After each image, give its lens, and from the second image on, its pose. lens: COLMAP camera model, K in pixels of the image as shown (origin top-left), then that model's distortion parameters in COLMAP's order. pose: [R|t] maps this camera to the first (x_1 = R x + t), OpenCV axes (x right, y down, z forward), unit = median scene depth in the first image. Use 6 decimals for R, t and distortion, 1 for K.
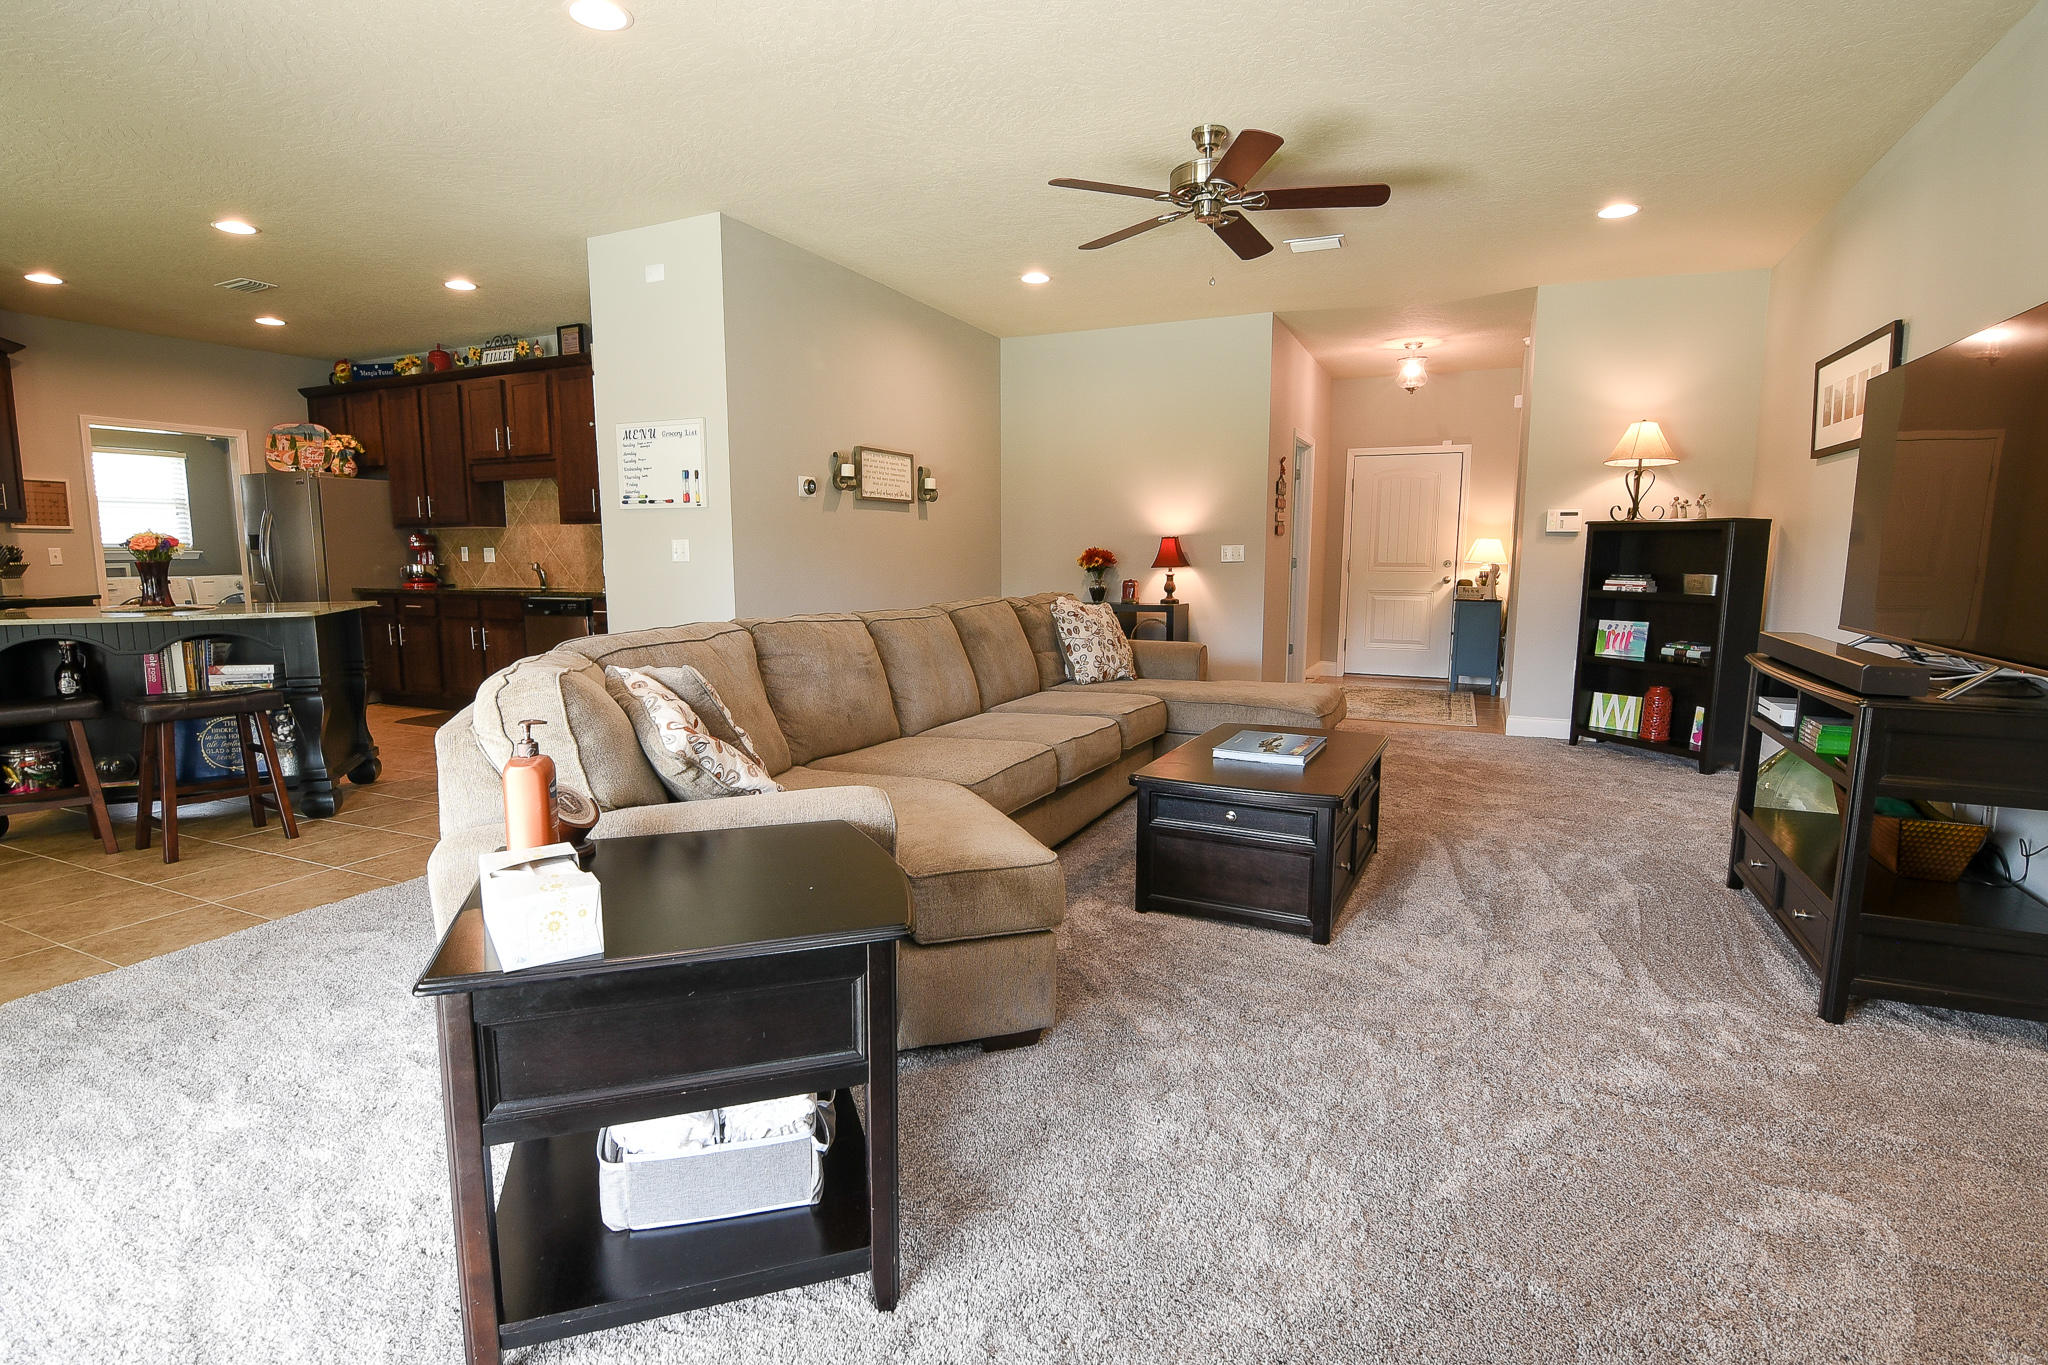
lens RADIAL K [[996.3, 0, 1016.0], [0, 996.3, 684.1], [0, 0, 1]] dist [-0.001532, -0.014246]
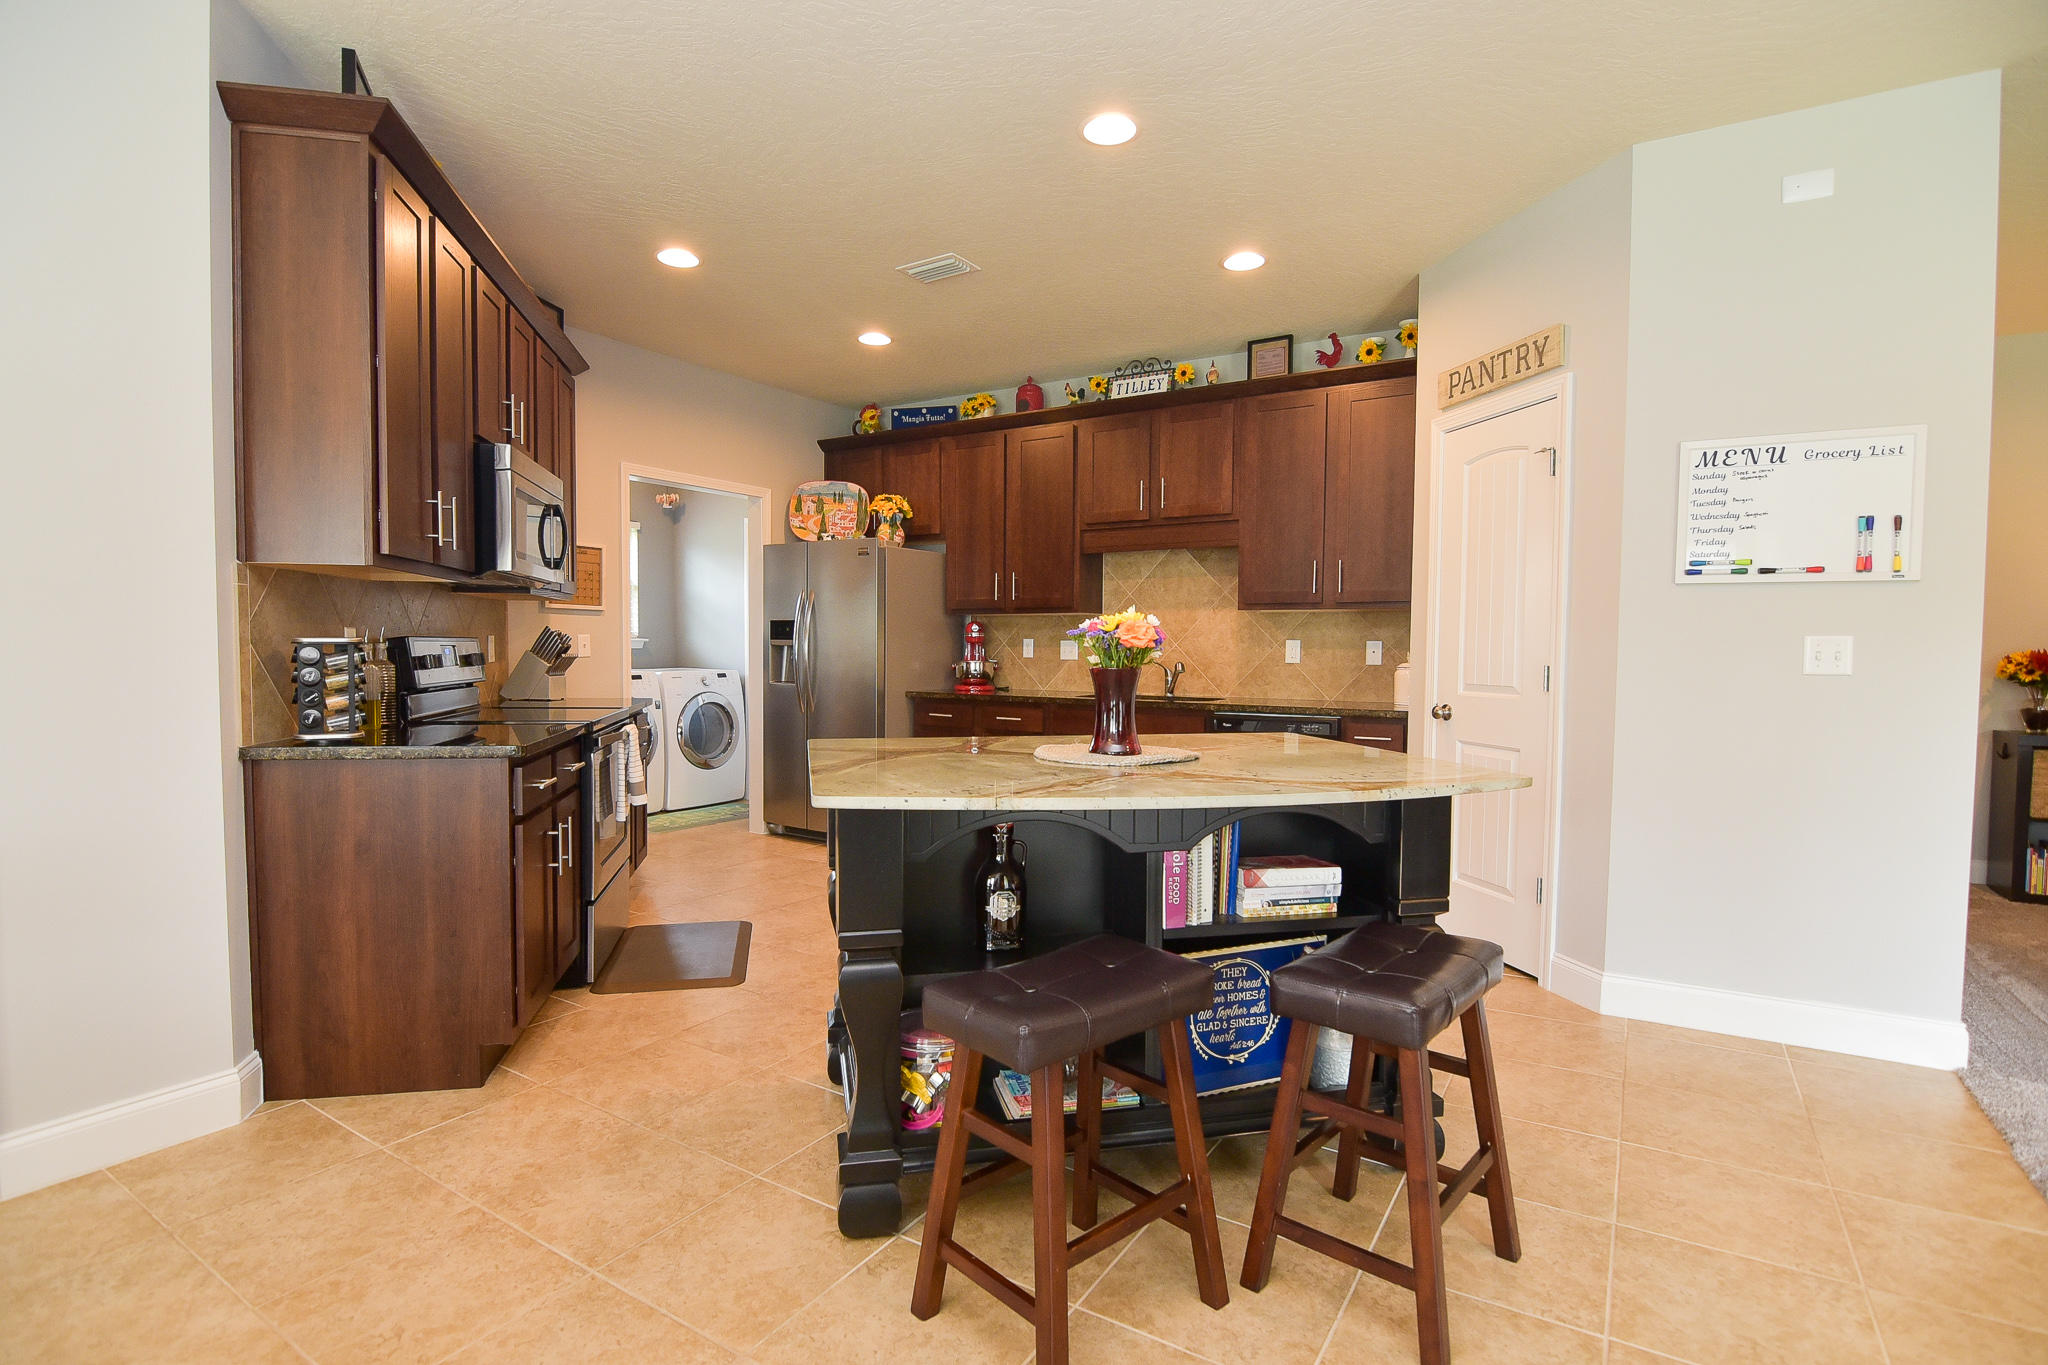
lens RADIAL K [[996.3, 0, 1016.0], [0, 996.3, 684.1], [0, 0, 1]] dist [-0.001532, -0.014246]
pose [[0.991578, 0.014440, -0.128704, -0.481395], [-0.025889, 0.995808, -0.087731, -0.037132], [0.126898, 0.090324, 0.987795, 0.253760]]
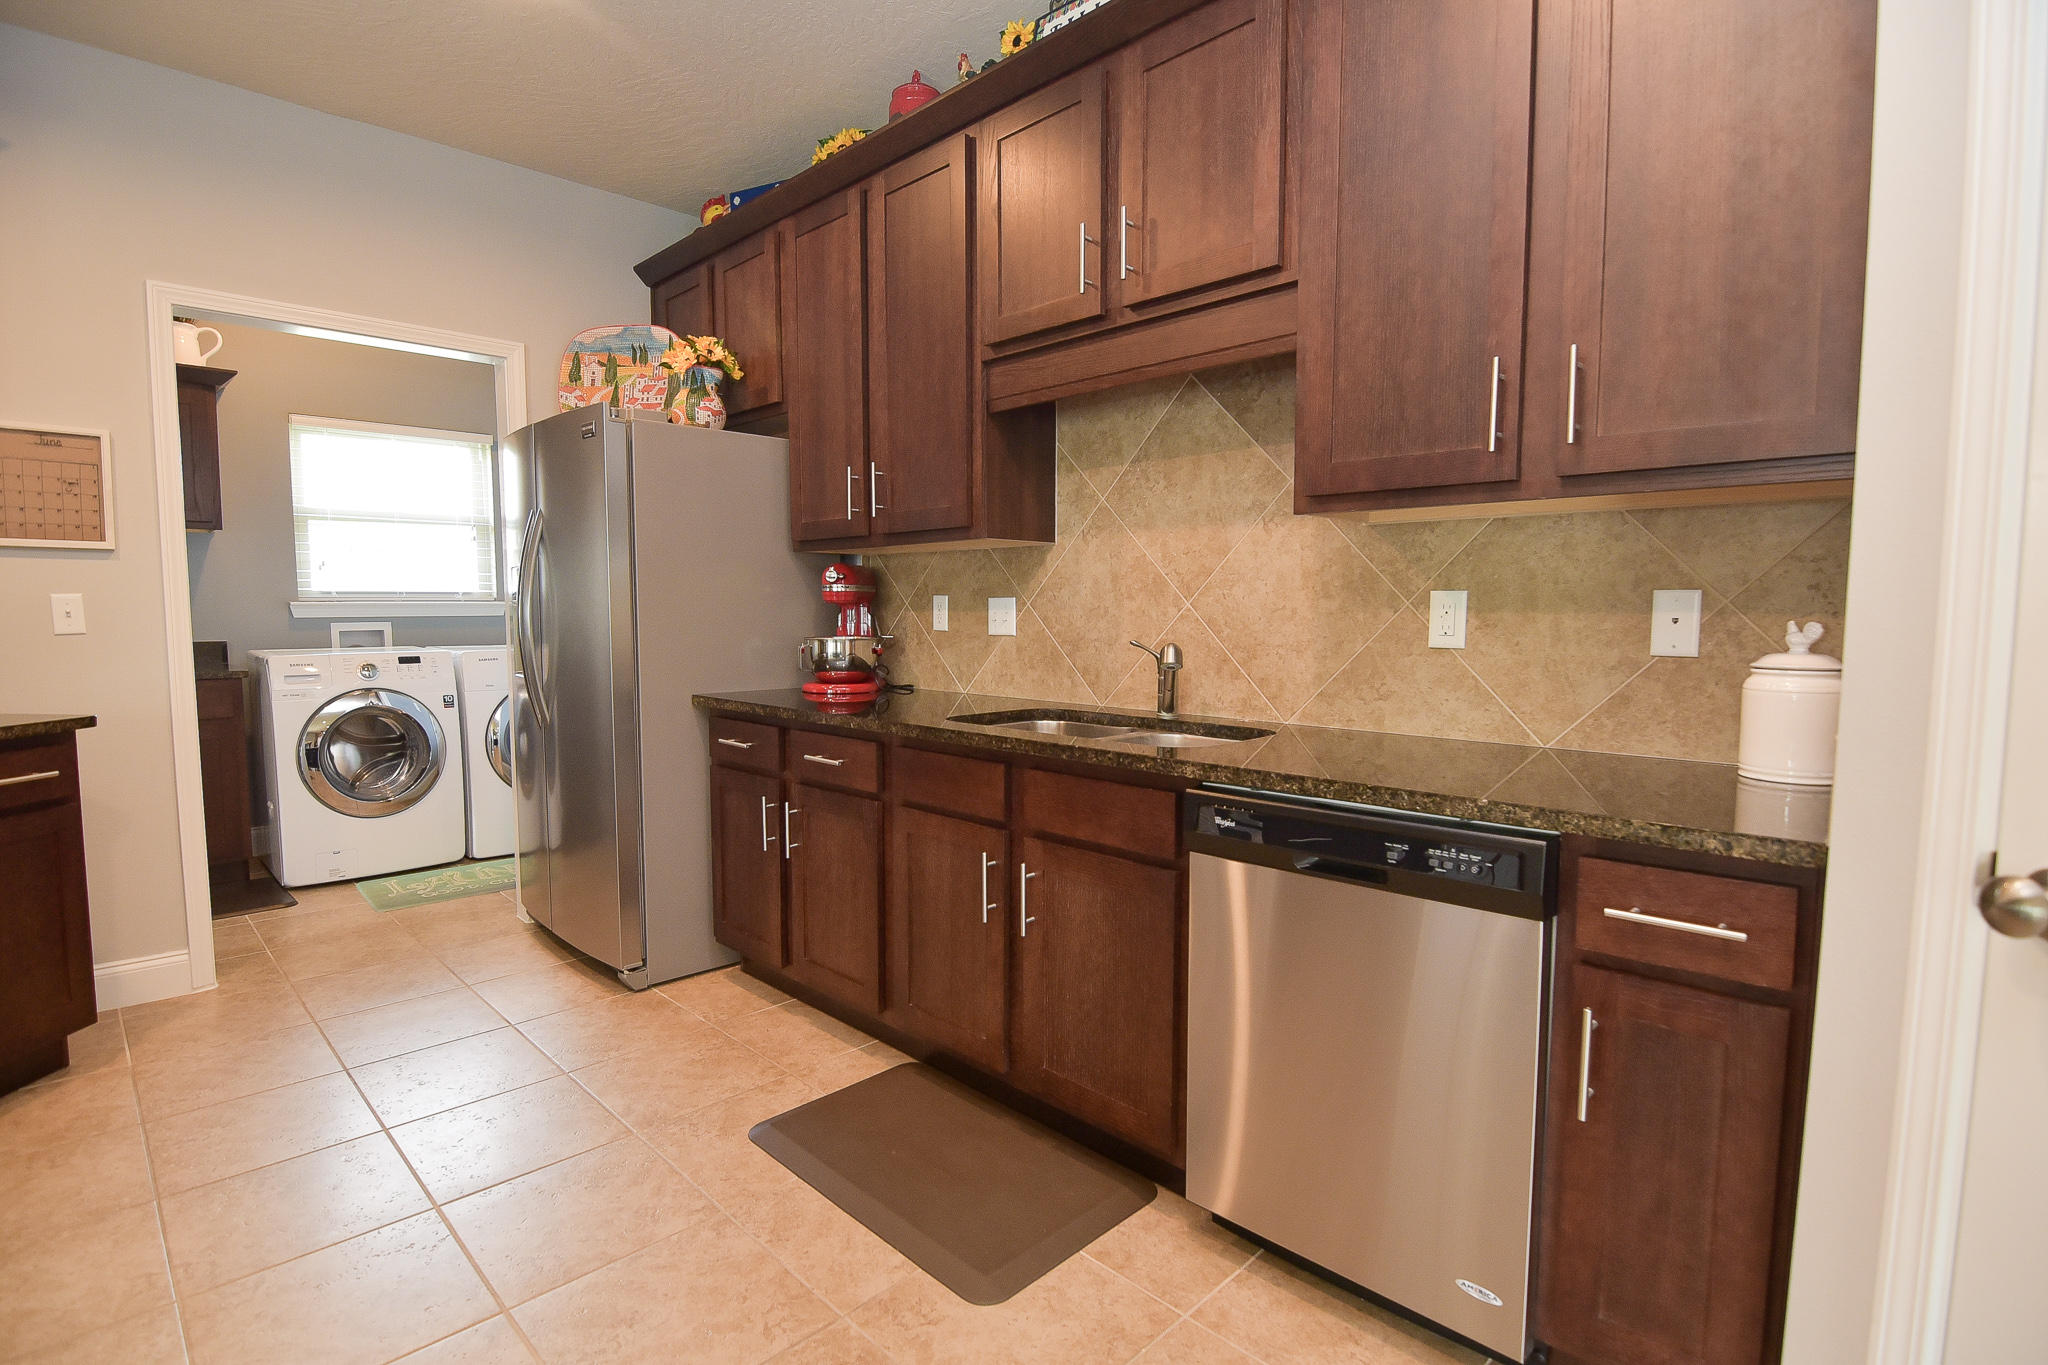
lens RADIAL K [[996.3, 0, 1016.0], [0, 996.3, 684.1], [0, 0, 1]] dist [-0.001532, -0.014246]
pose [[0.938549, 0.029986, -0.343840, -0.398569], [-0.047938, 0.997888, -0.043829, -0.088494], [0.341800, 0.057618, 0.938005, 0.653086]]
